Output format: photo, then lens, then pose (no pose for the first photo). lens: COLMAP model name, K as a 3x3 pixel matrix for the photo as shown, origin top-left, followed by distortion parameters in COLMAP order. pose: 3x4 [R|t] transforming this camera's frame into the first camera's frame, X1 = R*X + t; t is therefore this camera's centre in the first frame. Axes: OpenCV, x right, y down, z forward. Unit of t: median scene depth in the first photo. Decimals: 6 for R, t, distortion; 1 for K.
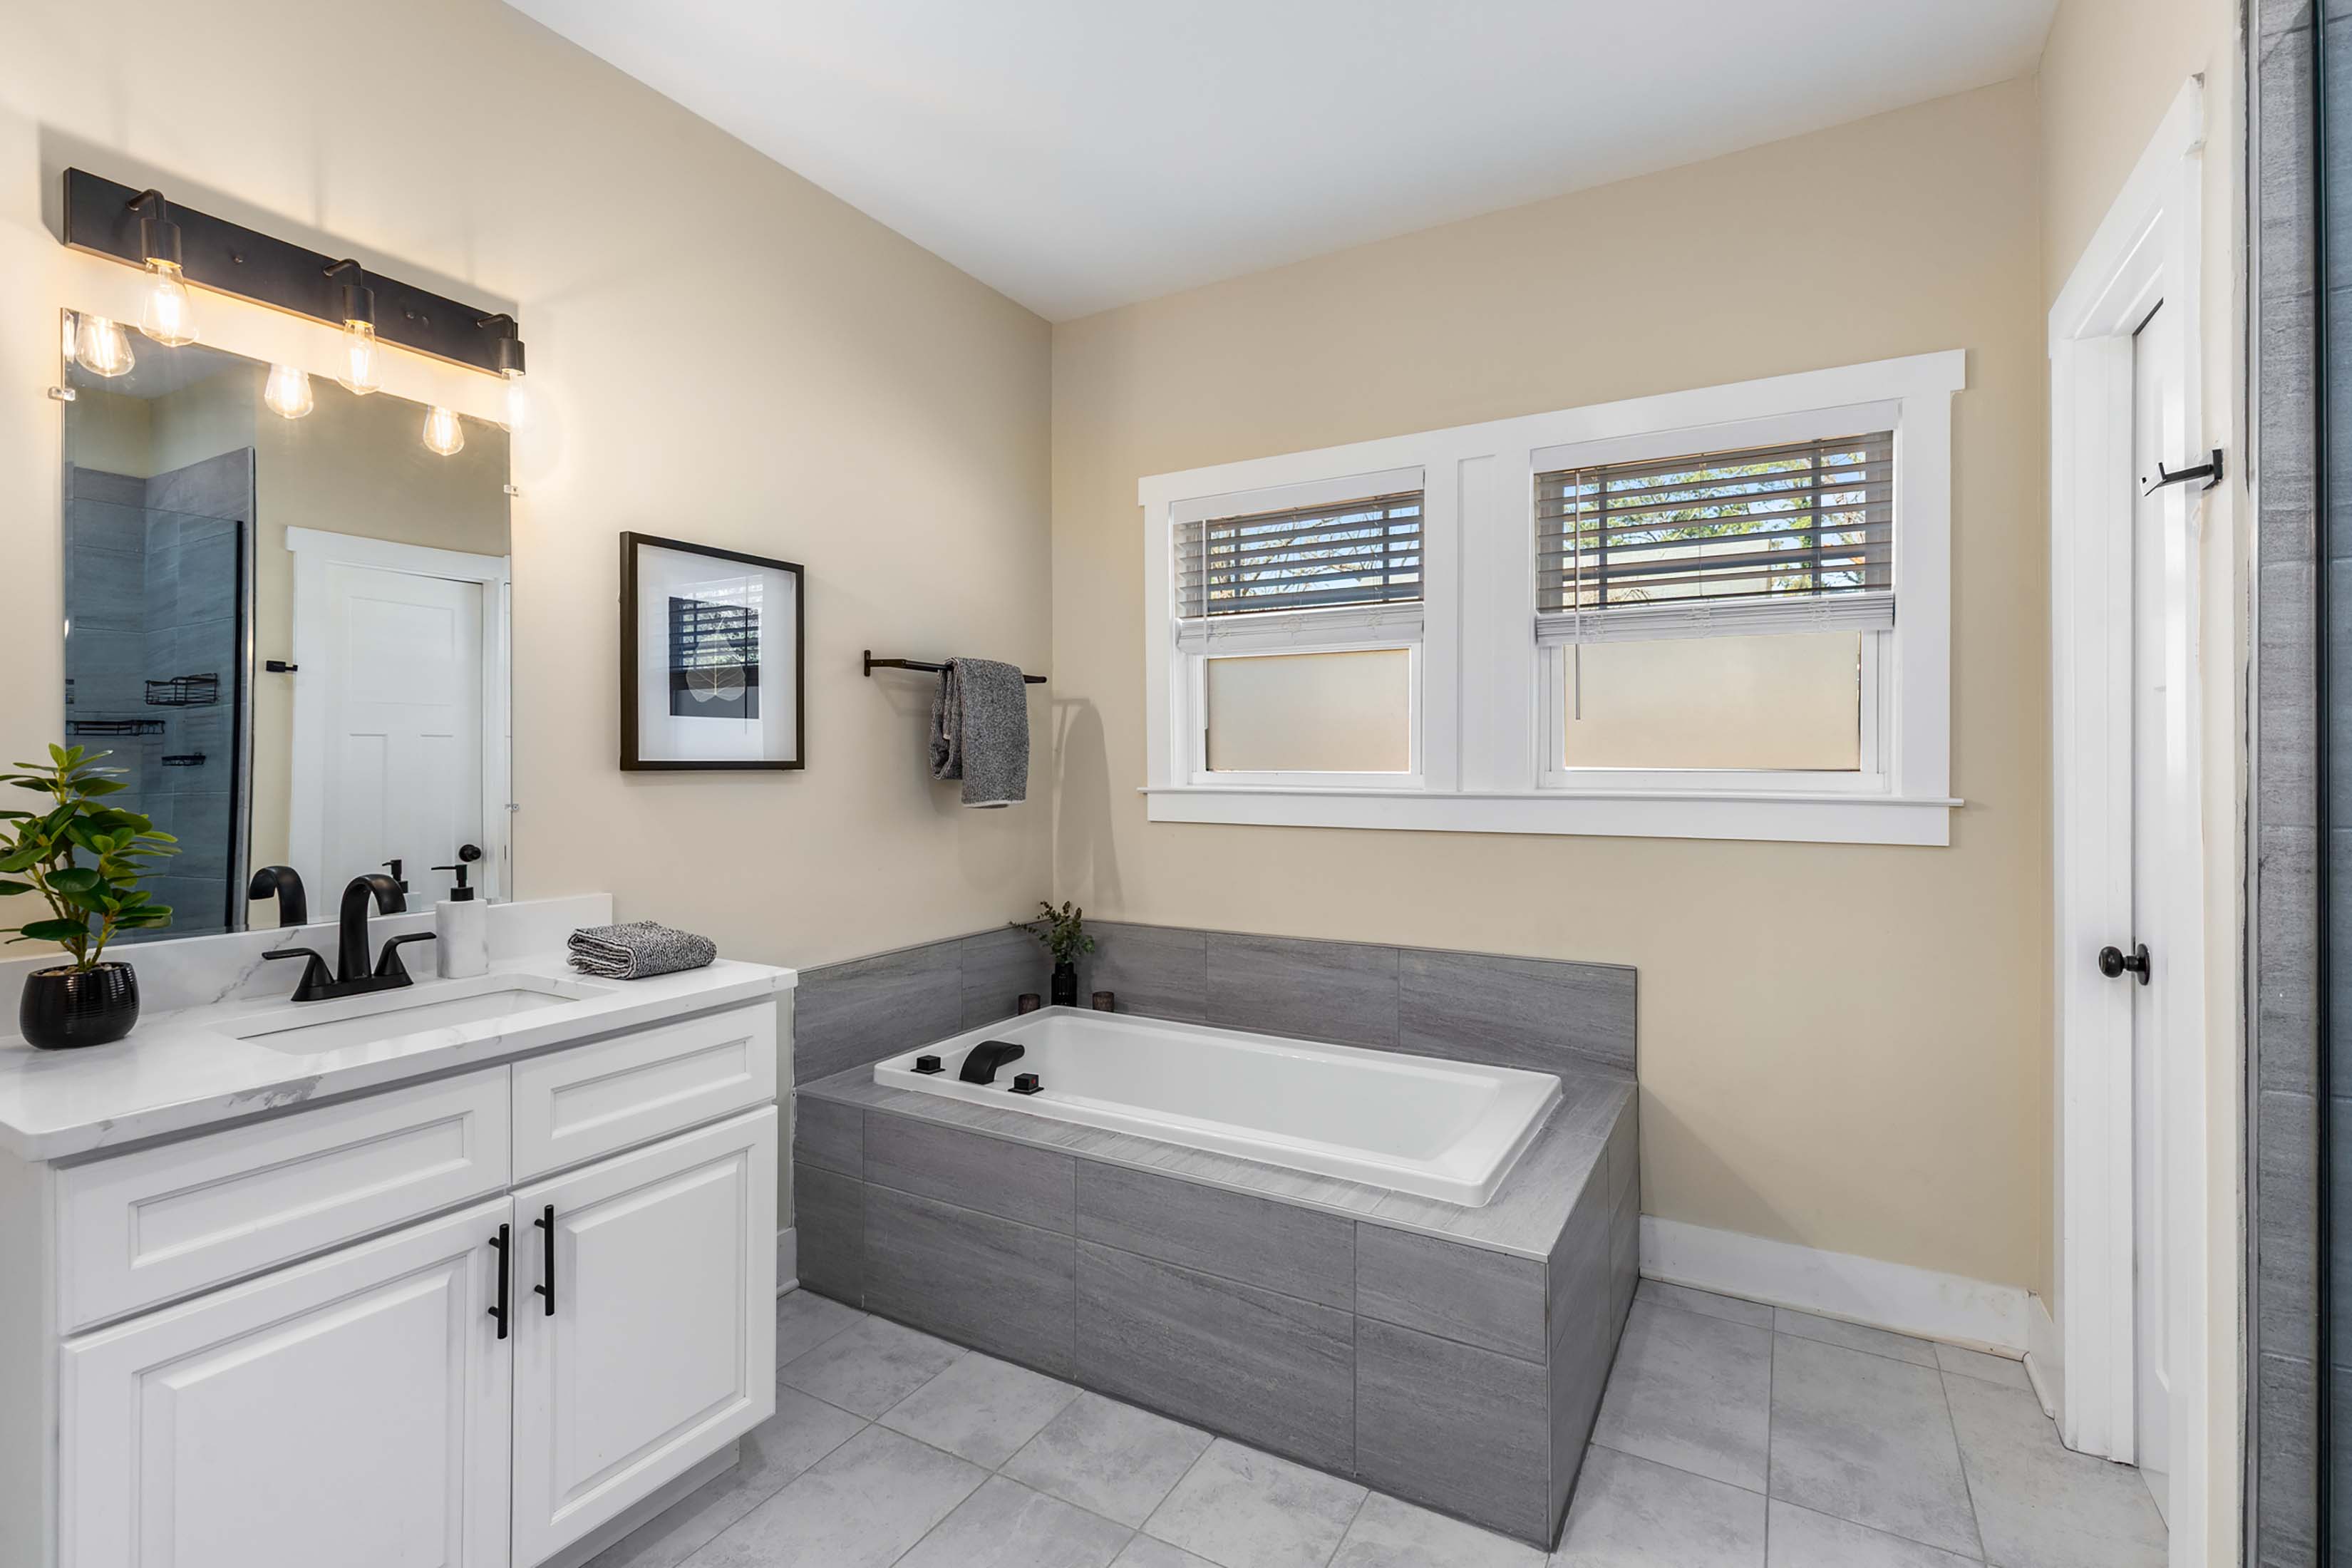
lens RADIAL K [[1056.2, 0, 1175.1], [0, 1056.2, 767.2], [0, 0, 1]] dist [0.007410, -0.002058]
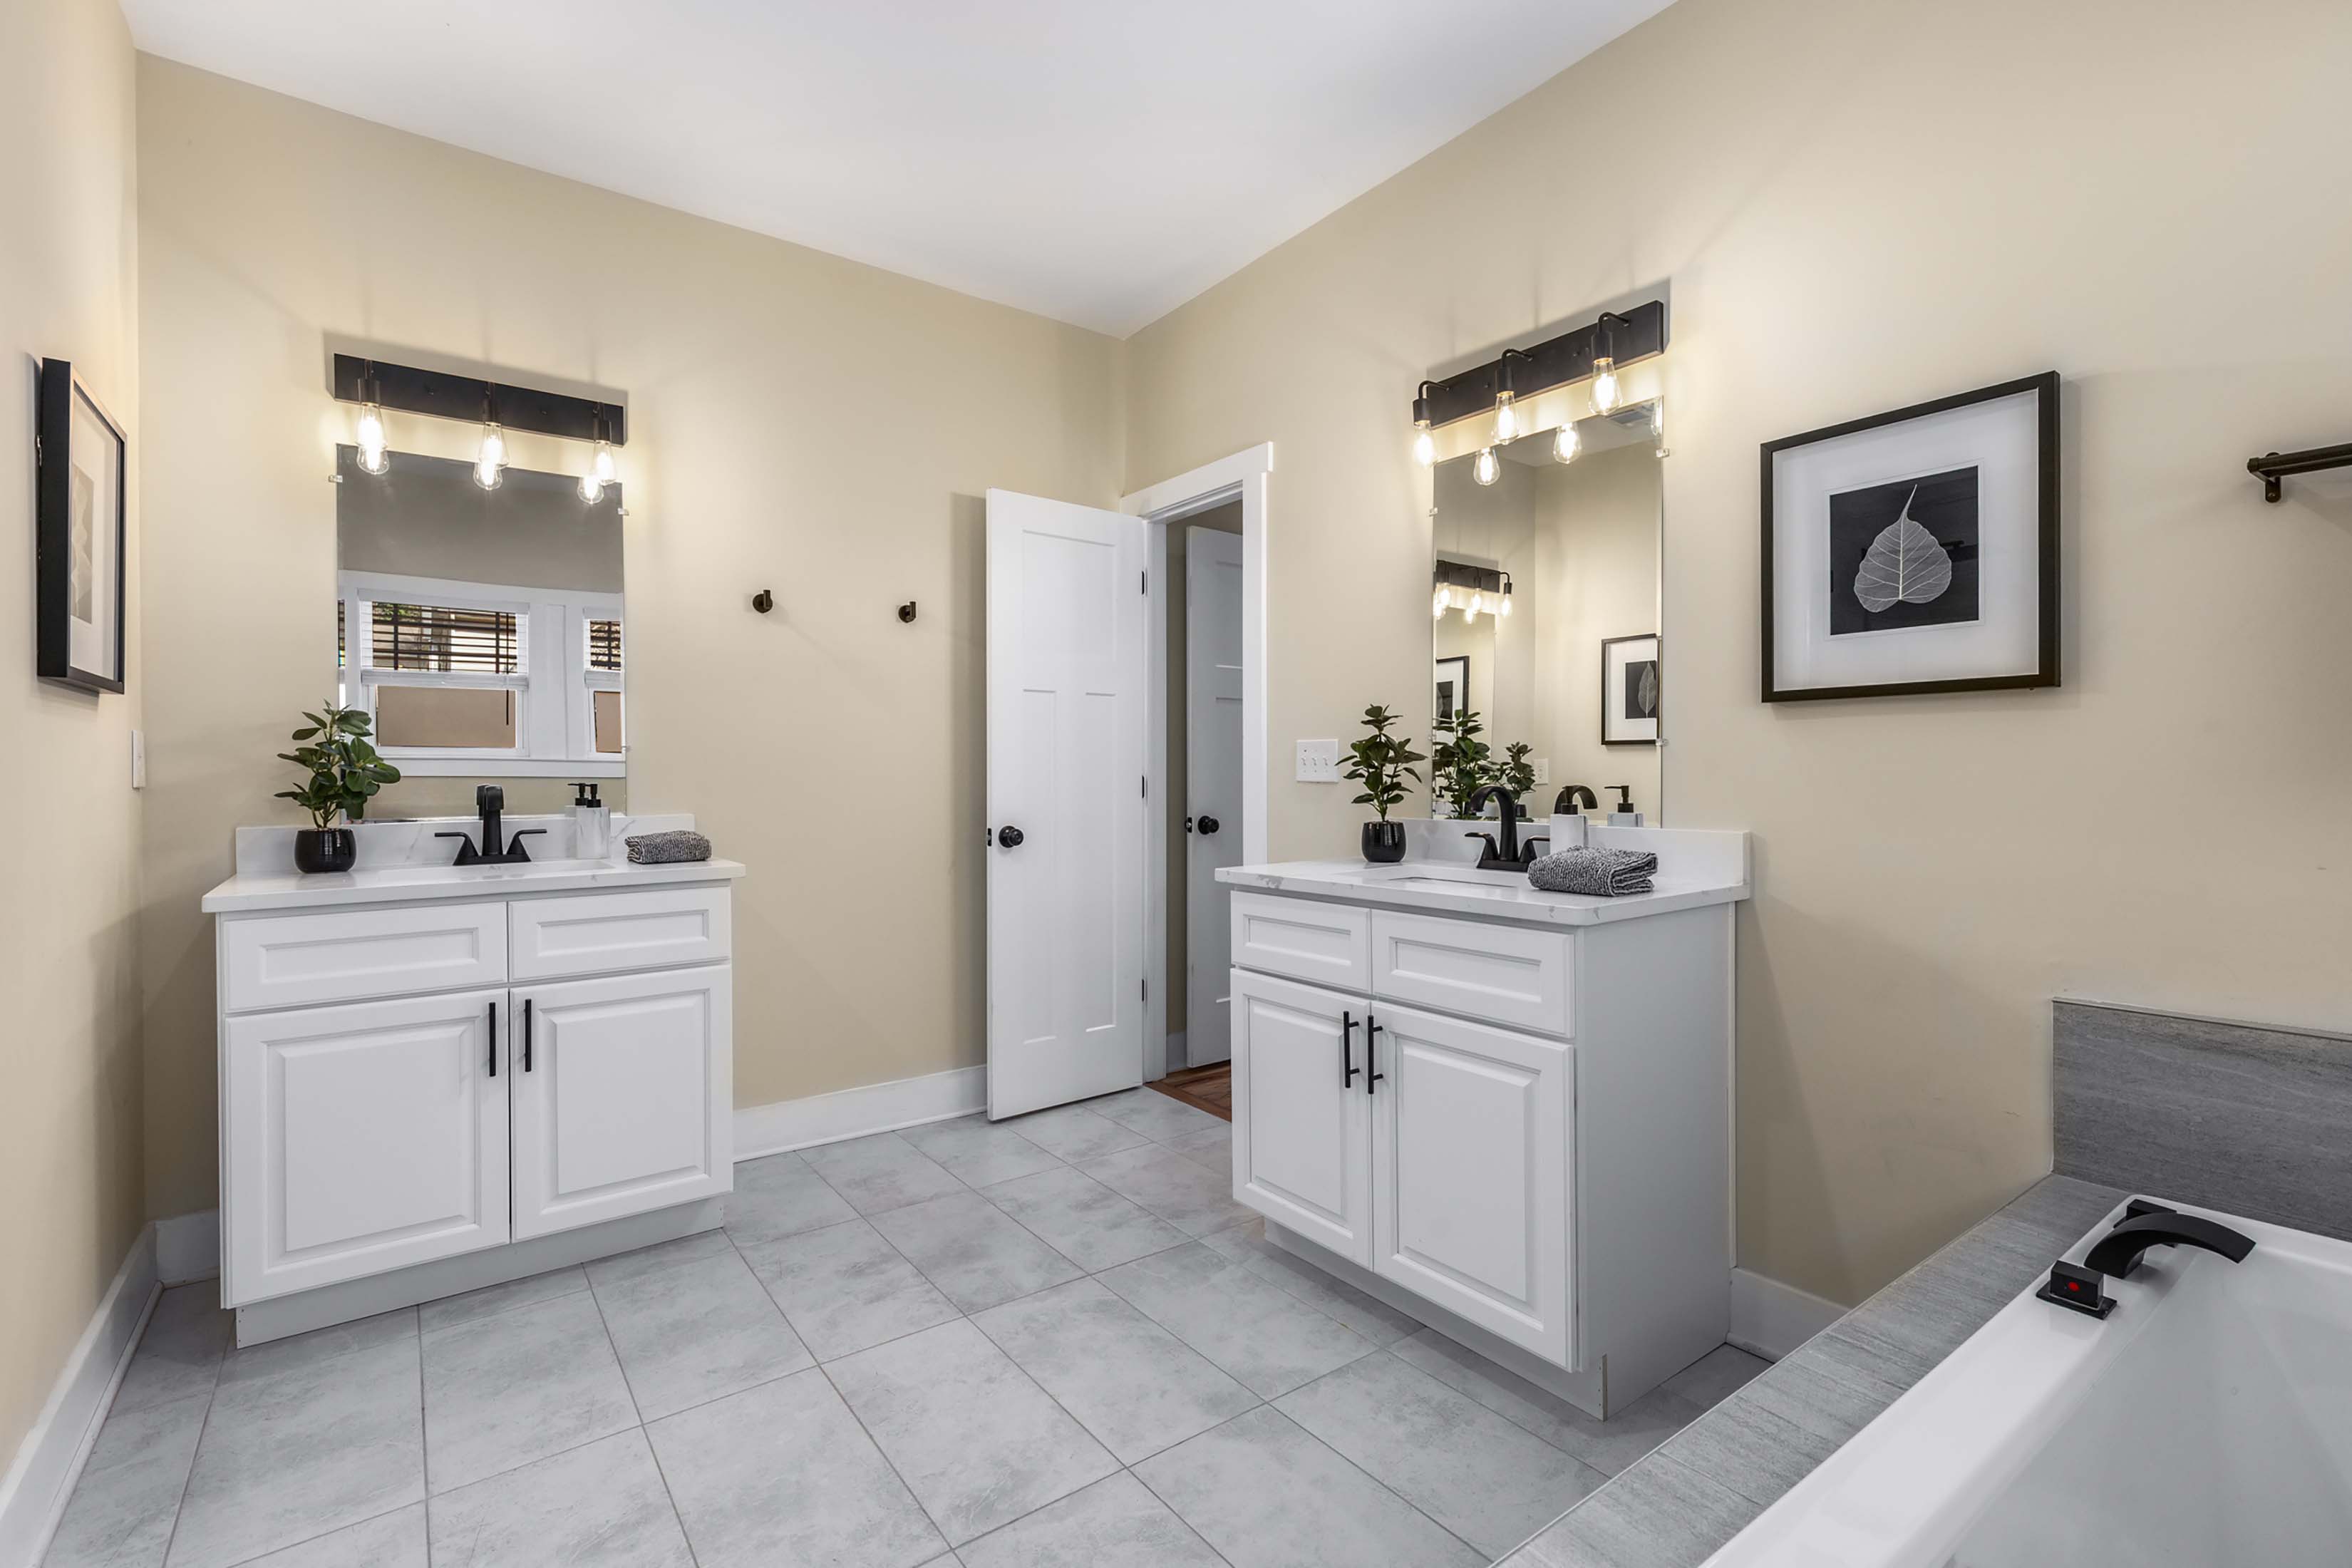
lens RADIAL K [[1056.2, 0, 1182.3], [0, 1056.2, 782.8], [0, 0, 1]] dist [0.007410, -0.002058]
pose [[-0.391813, 0.005189, -0.920030, 0.707102], [-0.001047, 0.999981, 0.006086, 0.090682], [0.920044, 0.003348, -0.391800, 1.193225]]
